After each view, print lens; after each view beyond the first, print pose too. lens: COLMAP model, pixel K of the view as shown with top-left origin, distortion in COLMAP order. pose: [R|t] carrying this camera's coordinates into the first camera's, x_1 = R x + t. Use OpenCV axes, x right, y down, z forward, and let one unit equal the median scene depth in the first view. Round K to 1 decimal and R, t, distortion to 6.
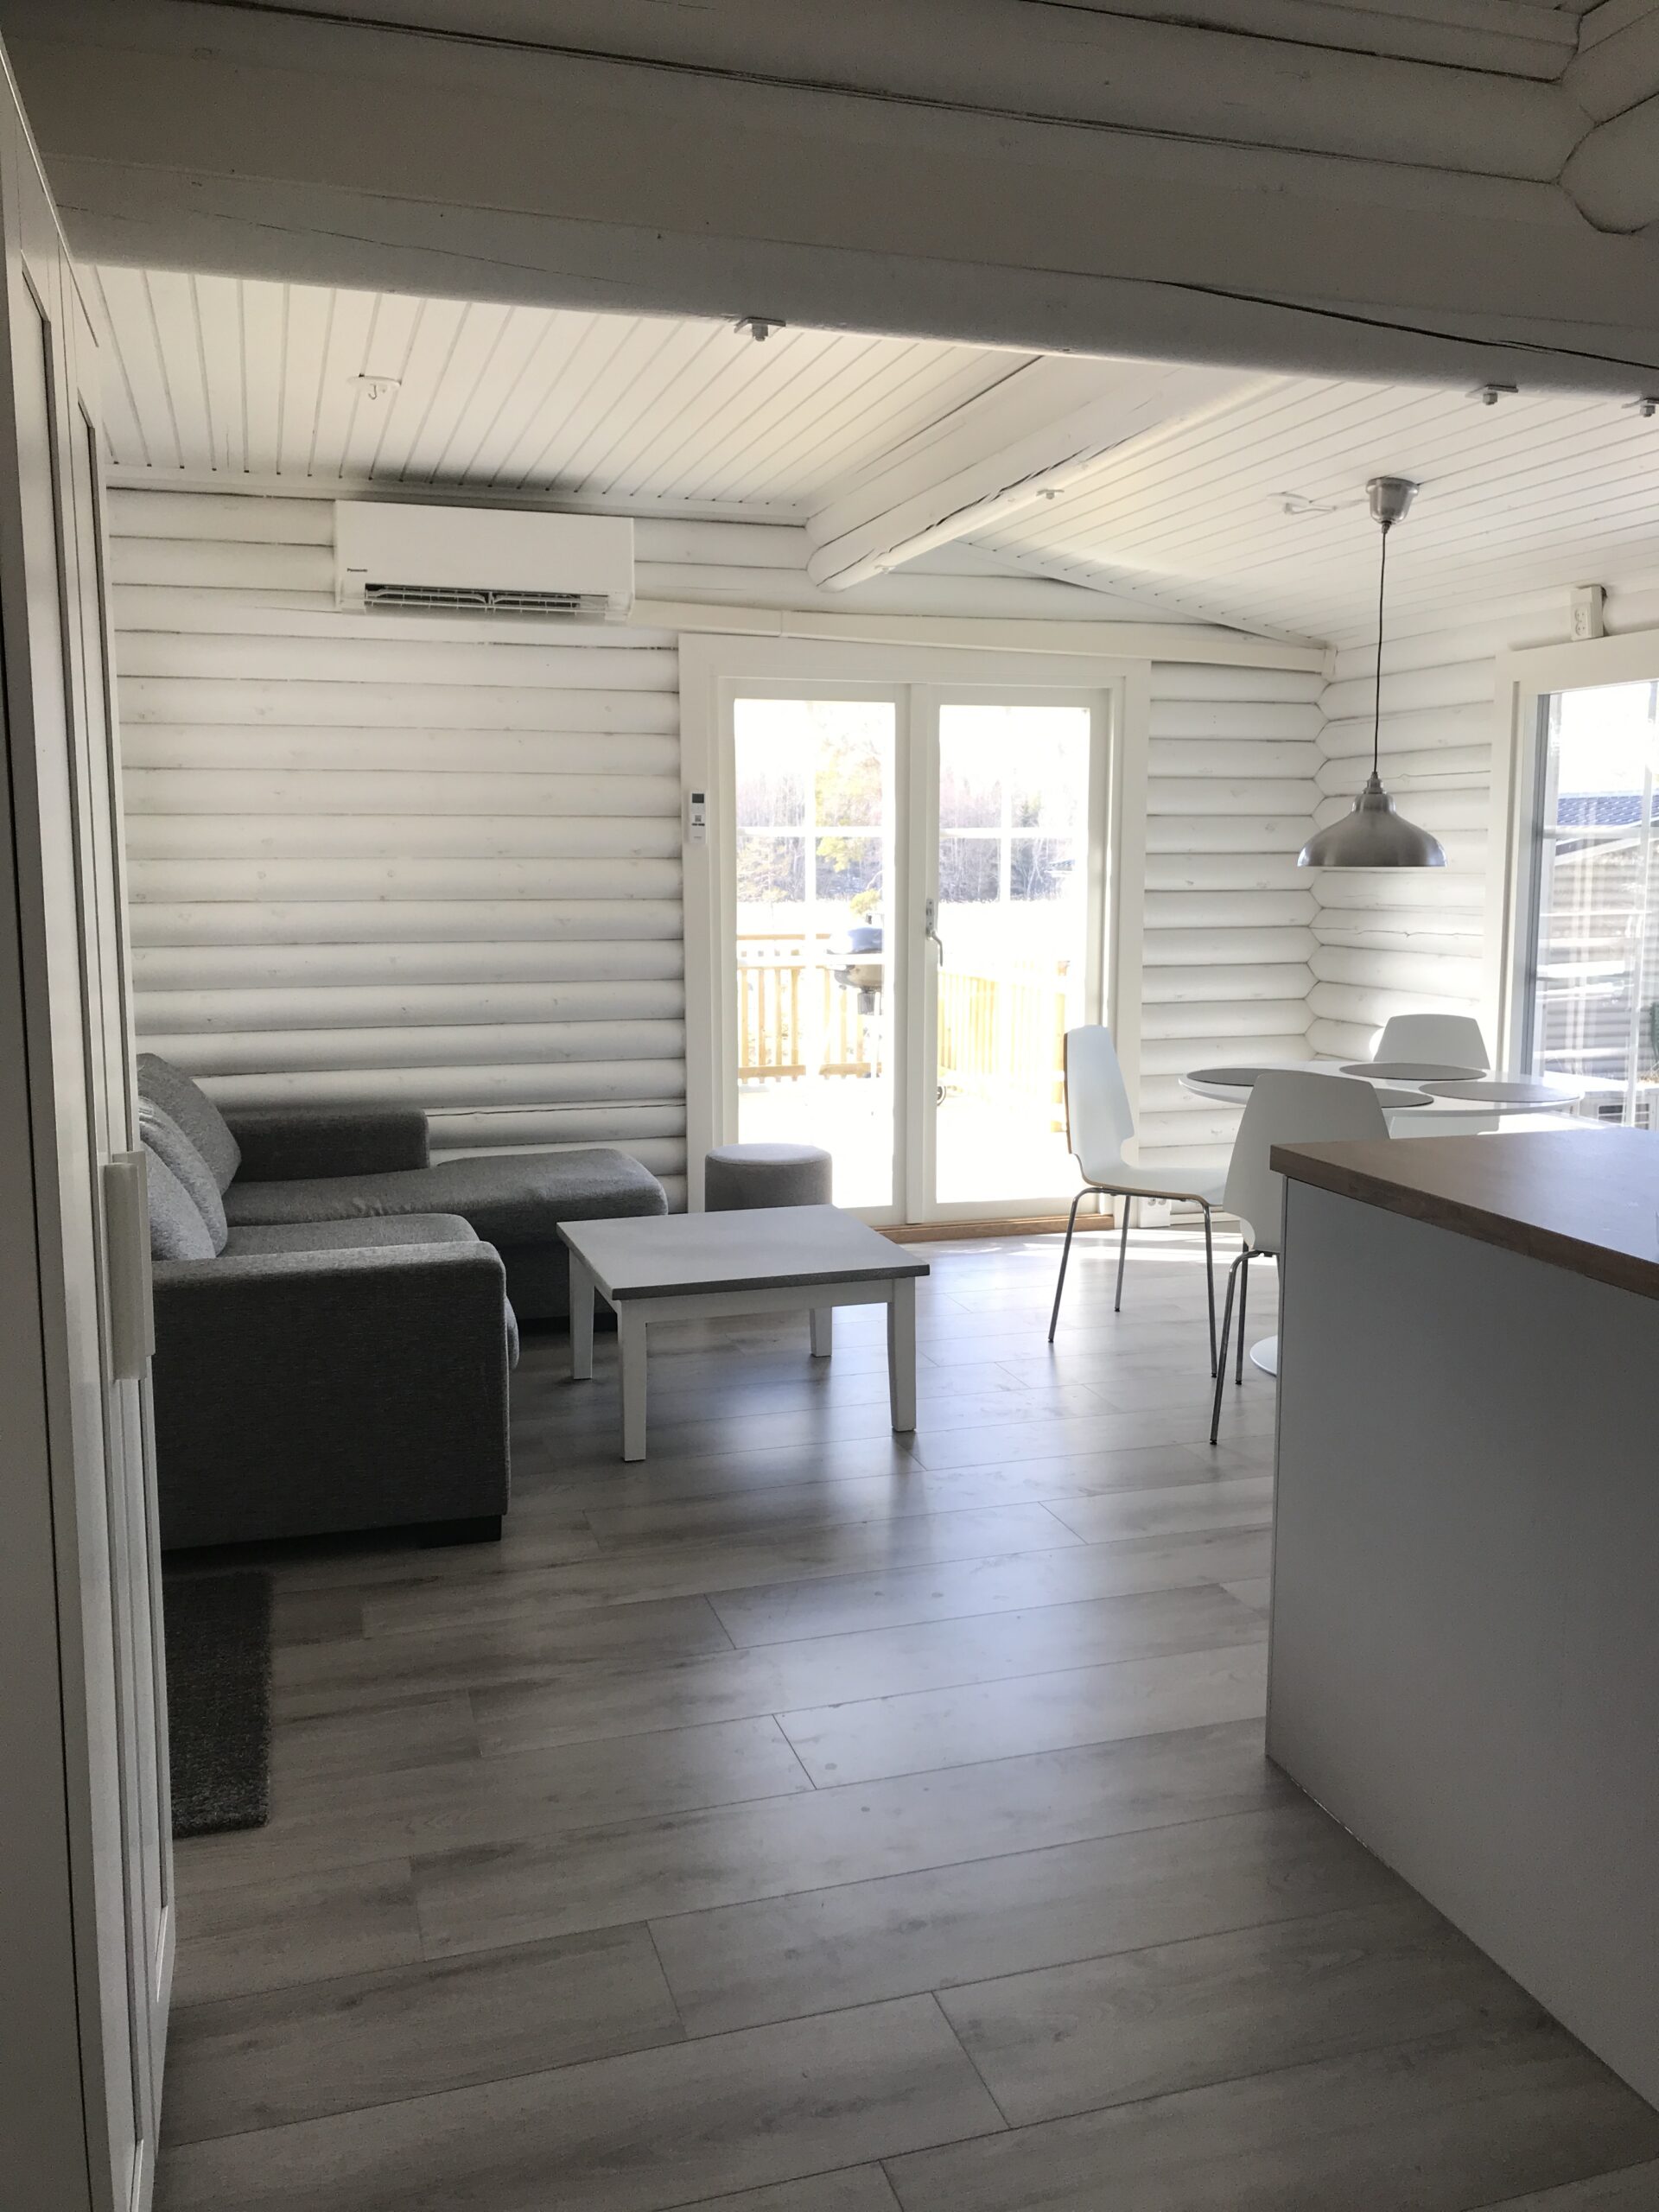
lens RADIAL K [[1837.1, 0, 820.0], [0, 1837.1, 1097.2], [0, 0, 1]] dist [0.128752, -0.394797]
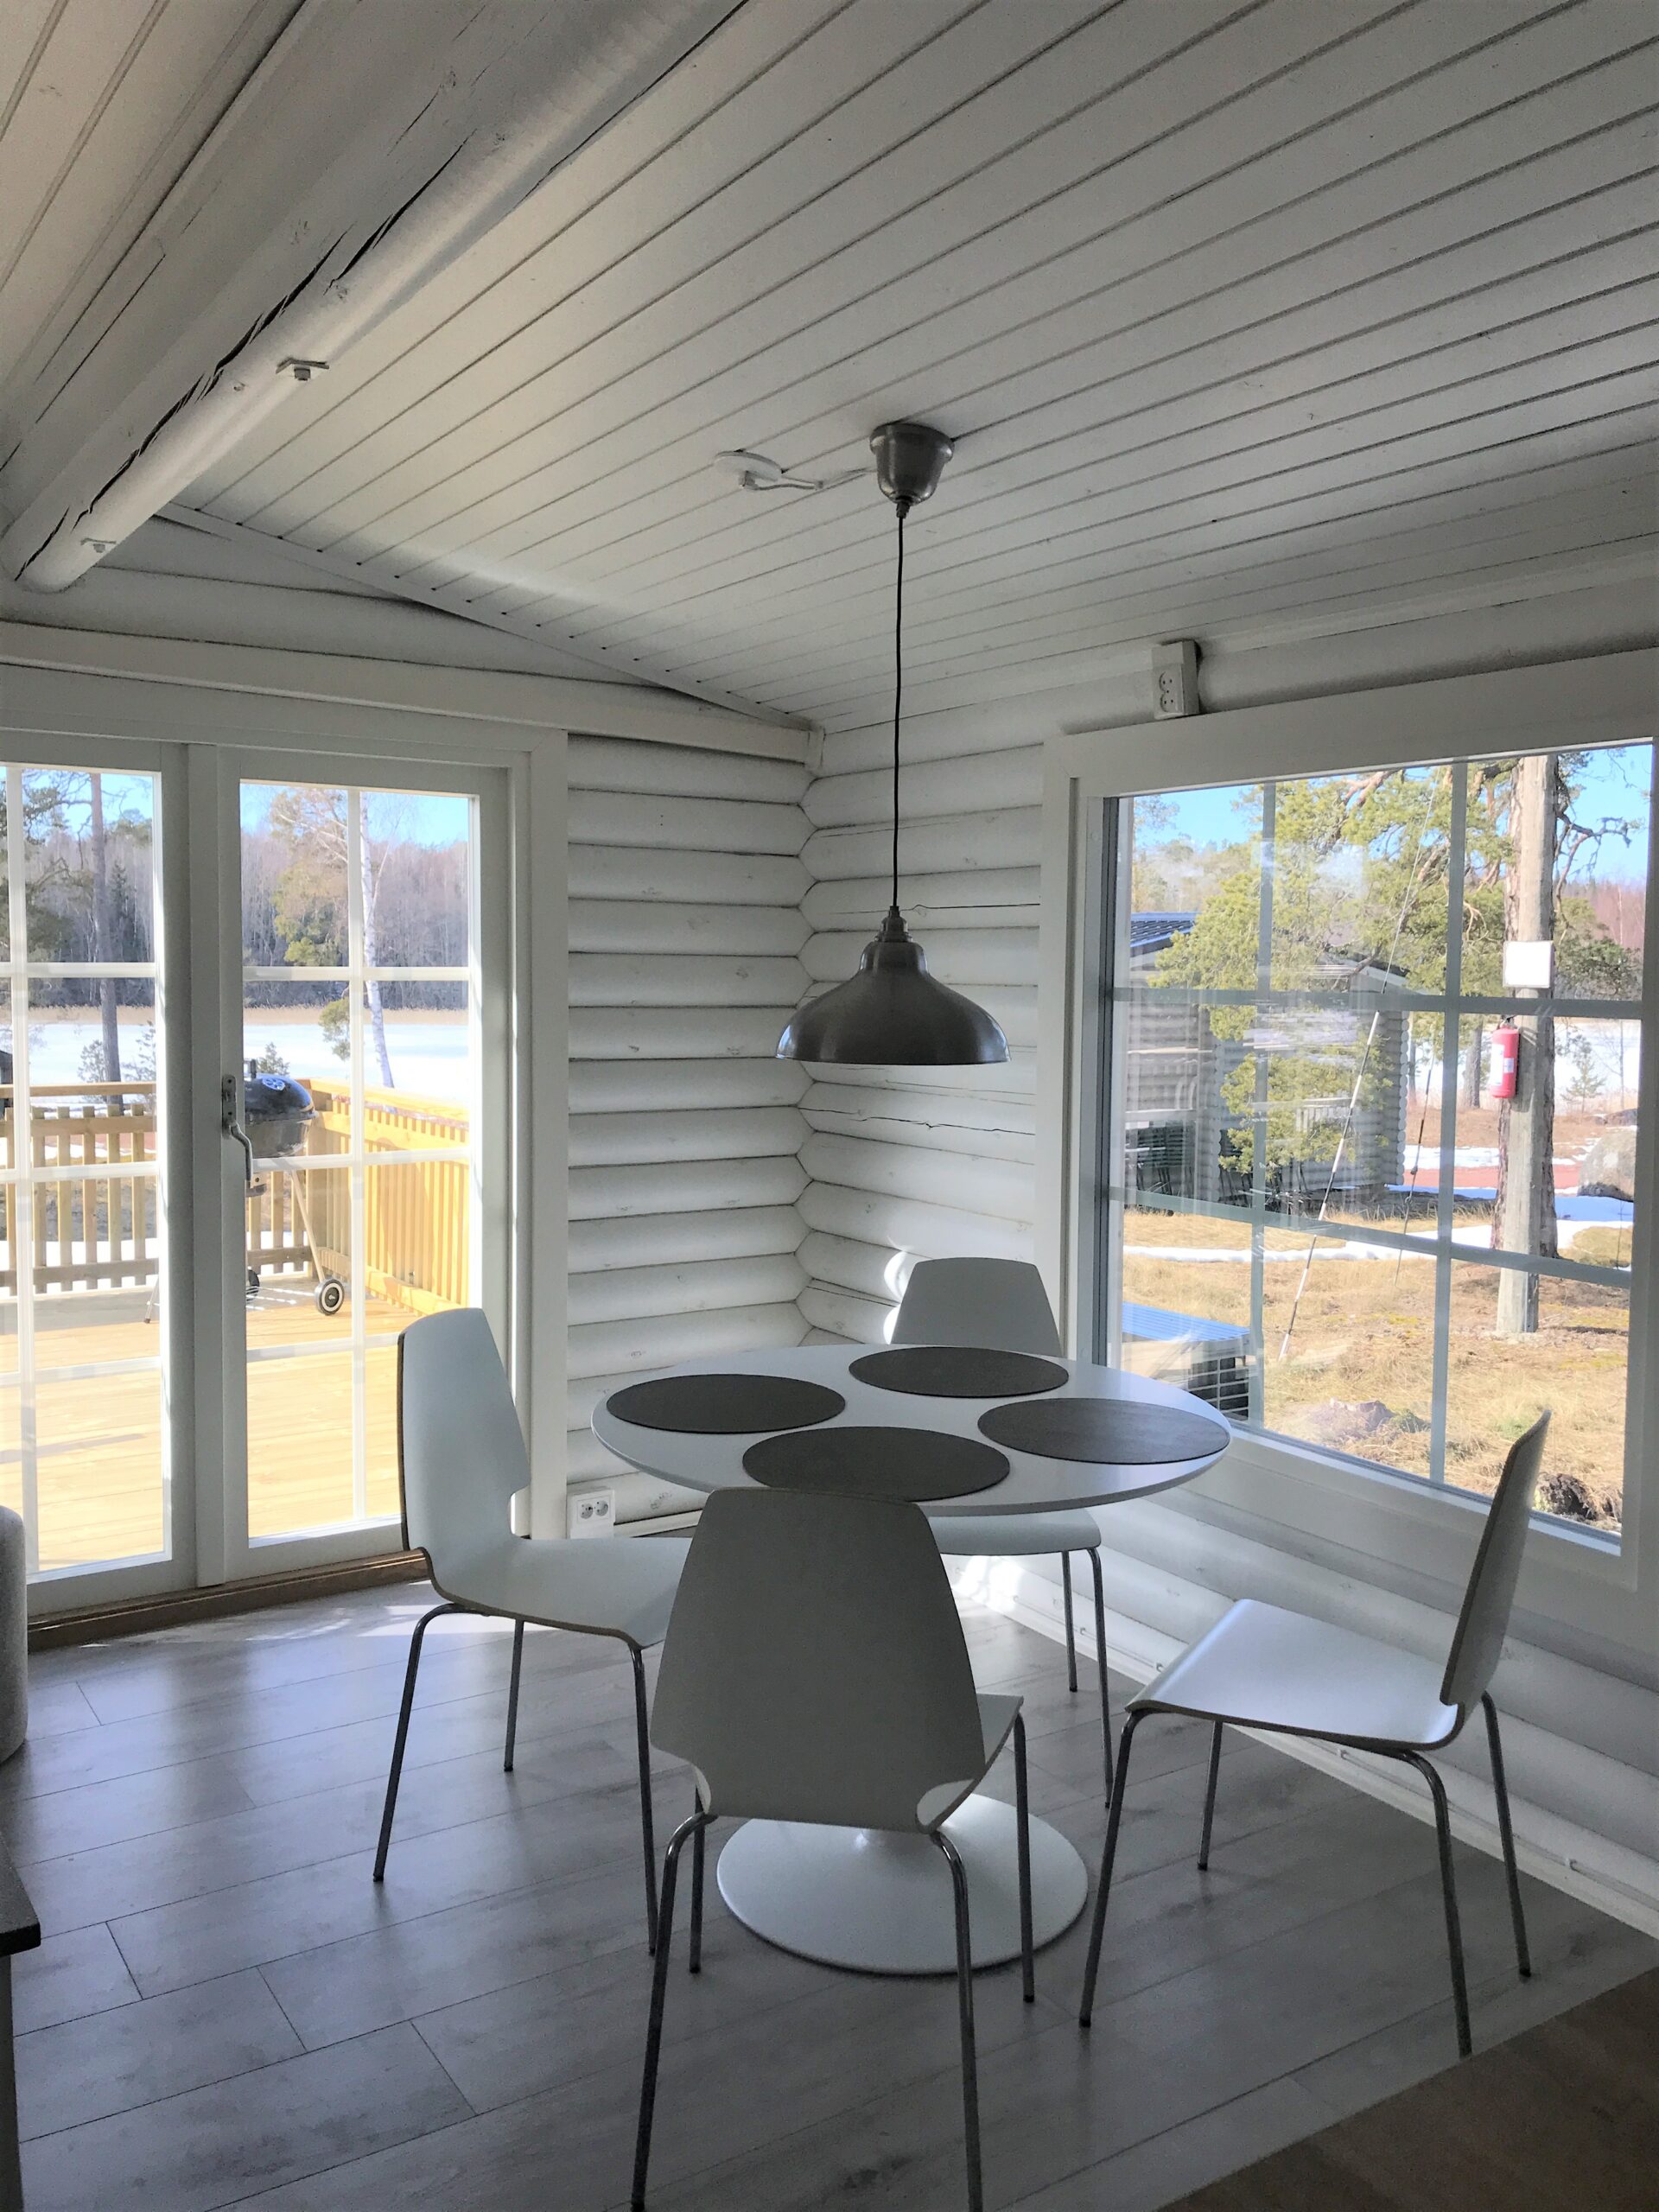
lens RADIAL K [[1837.1, 0, 820.0], [0, 1837.1, 1097.2], [0, 0, 1]] dist [0.128752, -0.394797]
pose [[0.963839, -0.006543, 0.266405, 0.099025], [0.022070, 0.998224, -0.055330, -0.069296], [-0.265570, 0.059209, 0.962272, 0.372901]]
